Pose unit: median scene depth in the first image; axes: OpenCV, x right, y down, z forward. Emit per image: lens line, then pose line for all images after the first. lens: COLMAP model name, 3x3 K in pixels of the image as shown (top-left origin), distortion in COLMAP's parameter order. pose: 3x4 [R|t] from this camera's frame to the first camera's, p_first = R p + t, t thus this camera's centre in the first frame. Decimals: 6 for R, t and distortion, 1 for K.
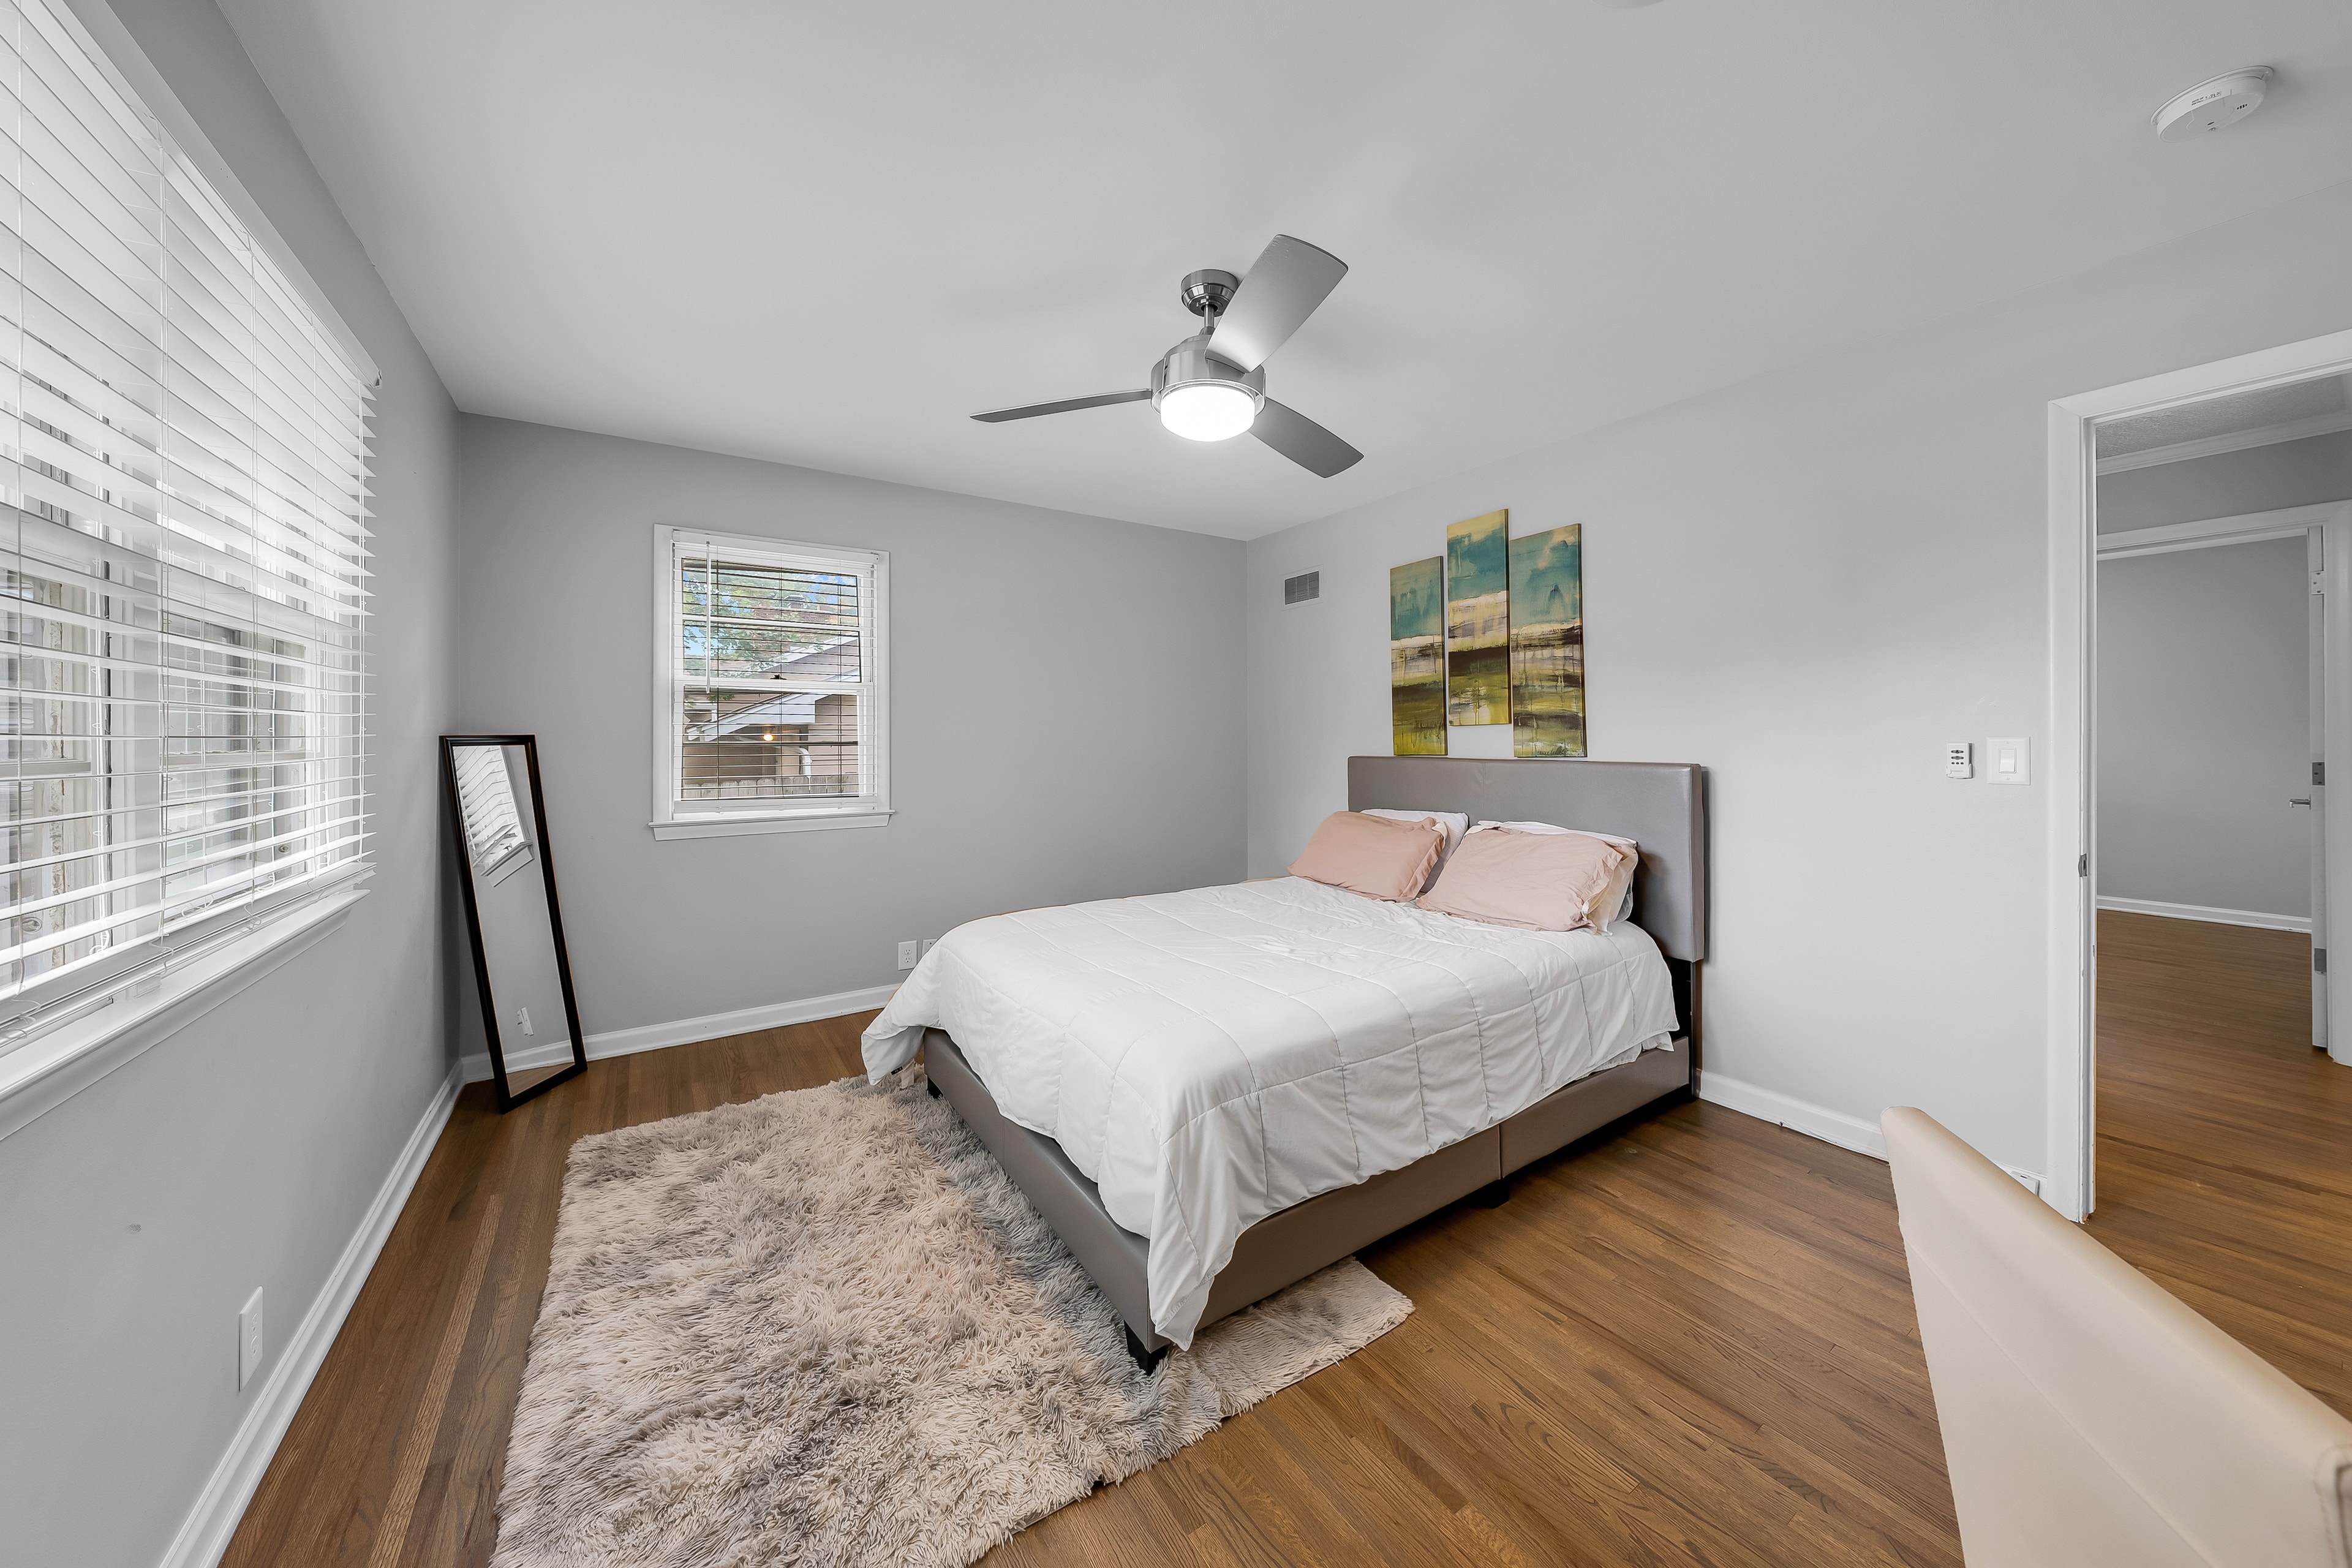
lens RADIAL K [[808.5, 0, 1181.7], [0, 808.5, 742.9], [0, 0, 1]] dist [-0.019521, -0.000008]
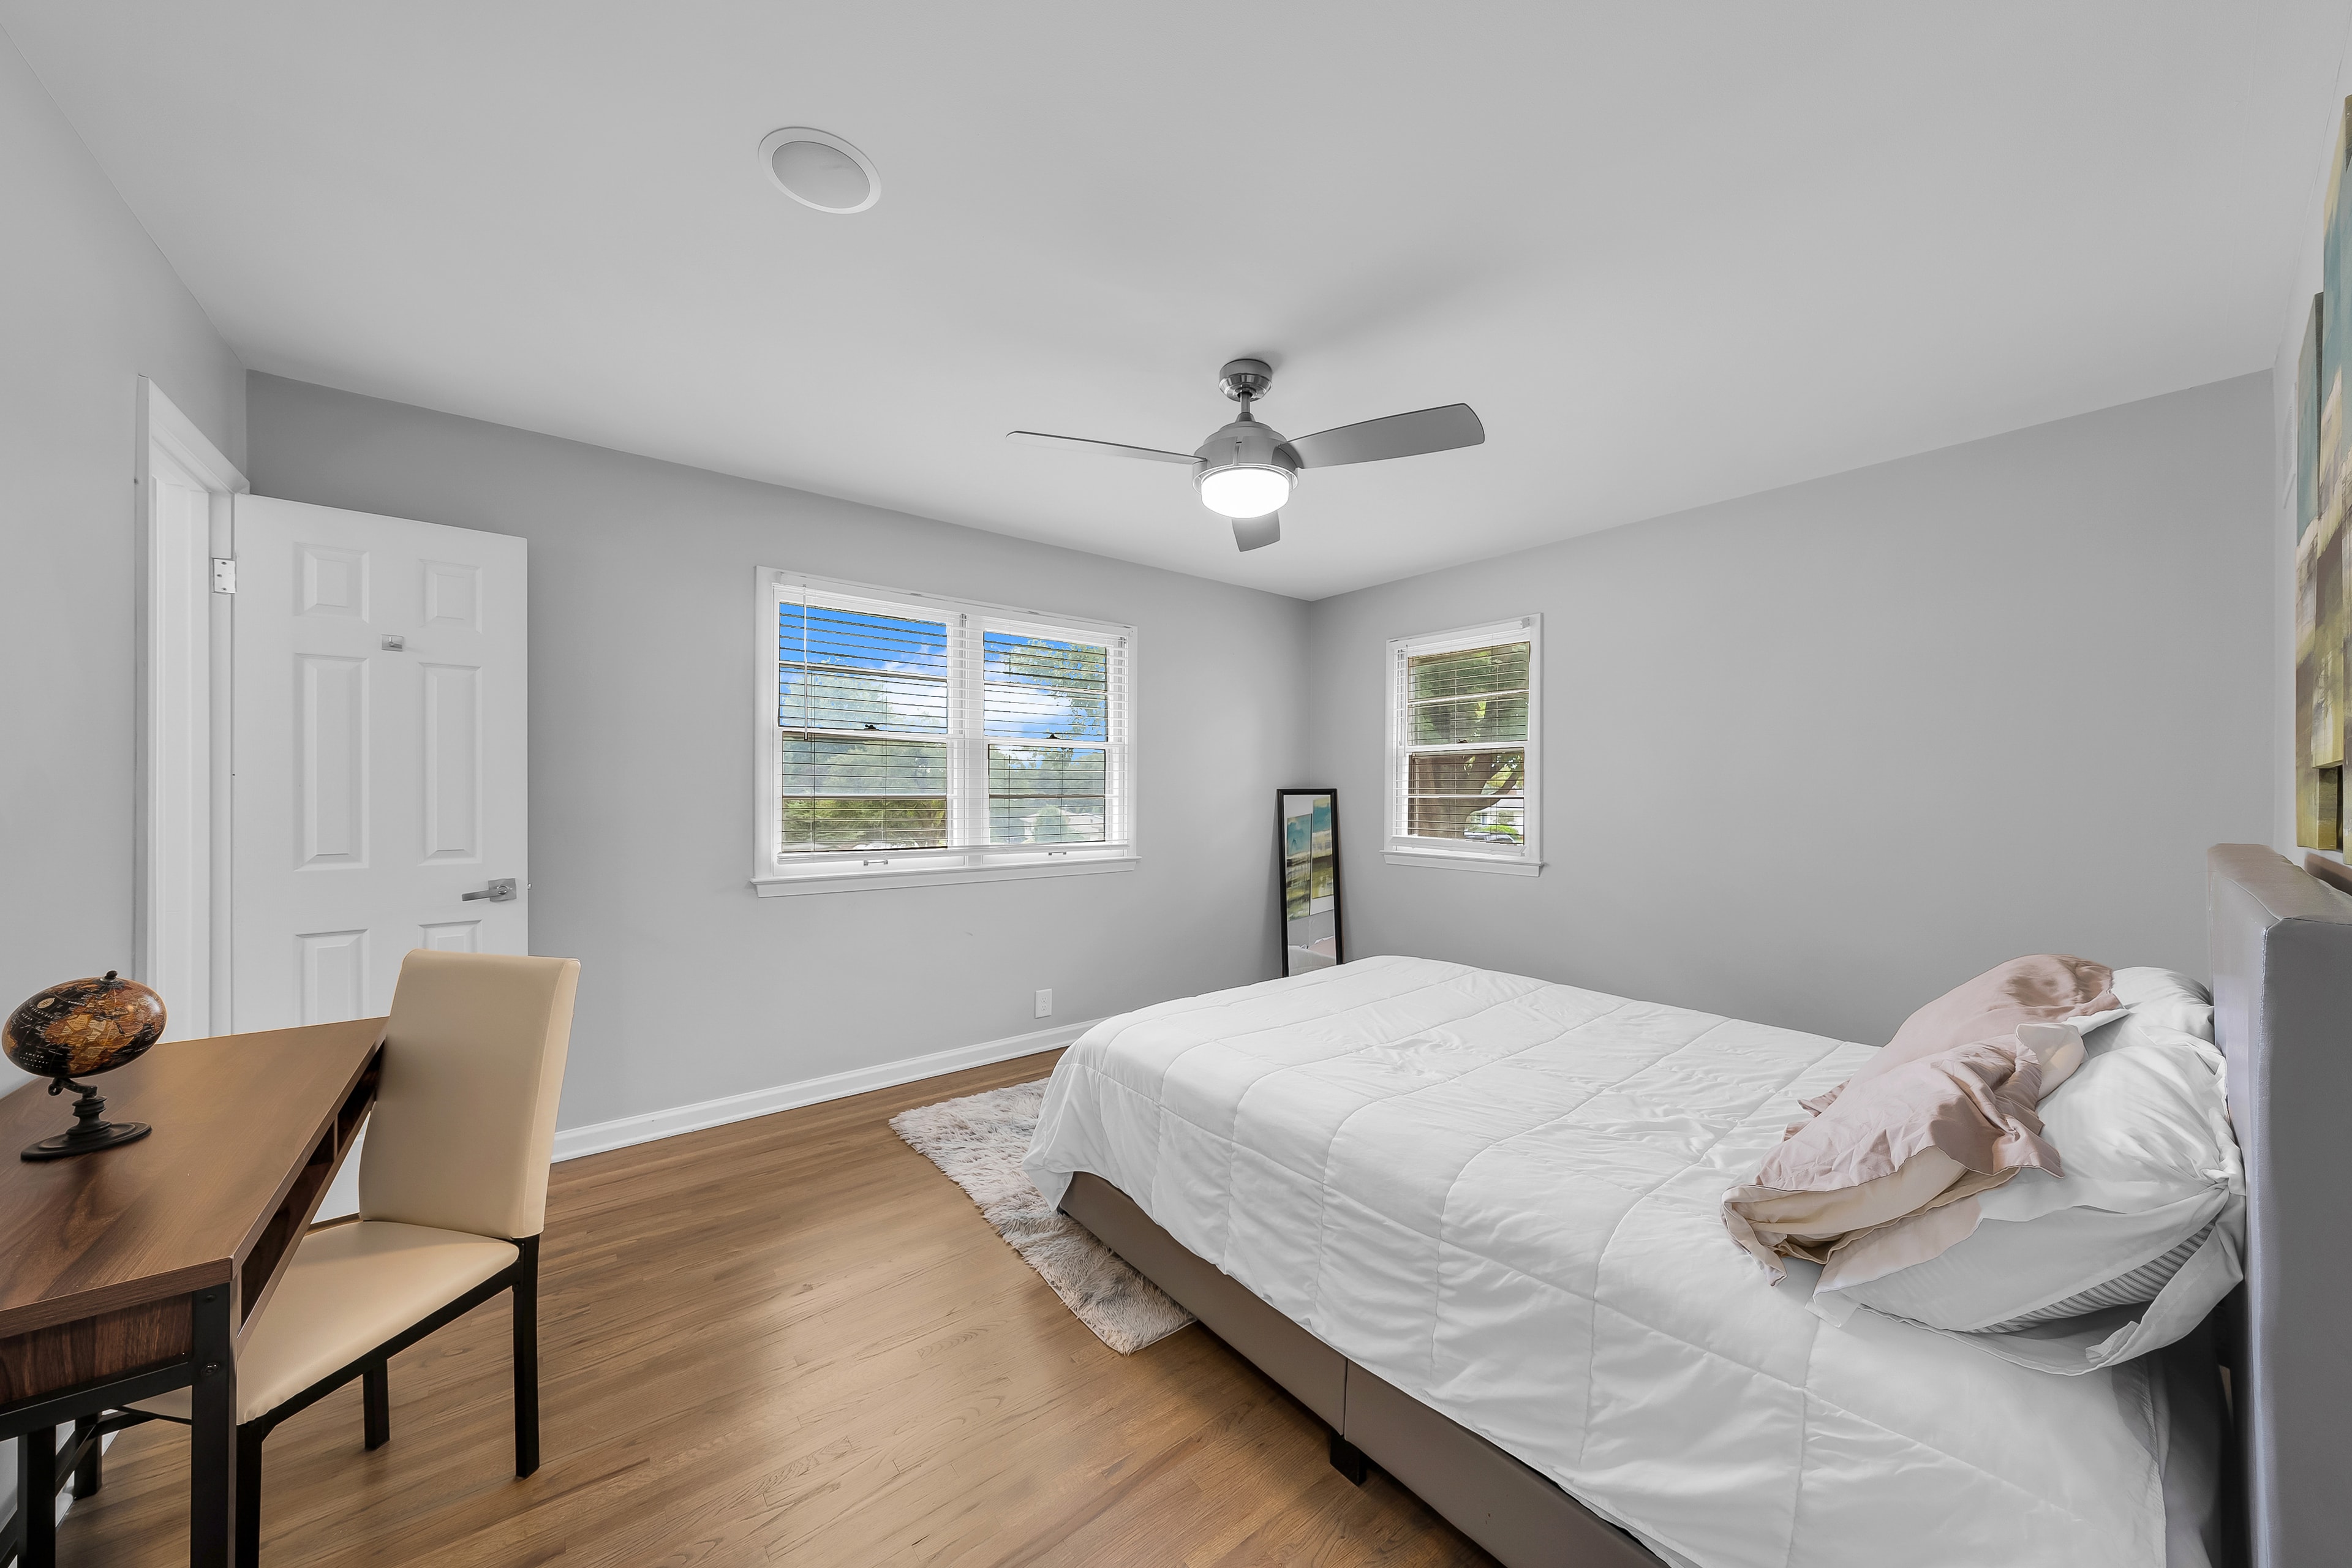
lens RADIAL K [[794.6, 0, 1182.6], [0, 794.6, 781.4], [0, 0, 1]] dist [-0.000837, -0.000021]
pose [[0.100576, -0.002979, -0.994925, 1.071458], [-0.008140, 0.999960, -0.003817, -0.022286], [0.994896, 0.008483, 0.100548, 0.785263]]
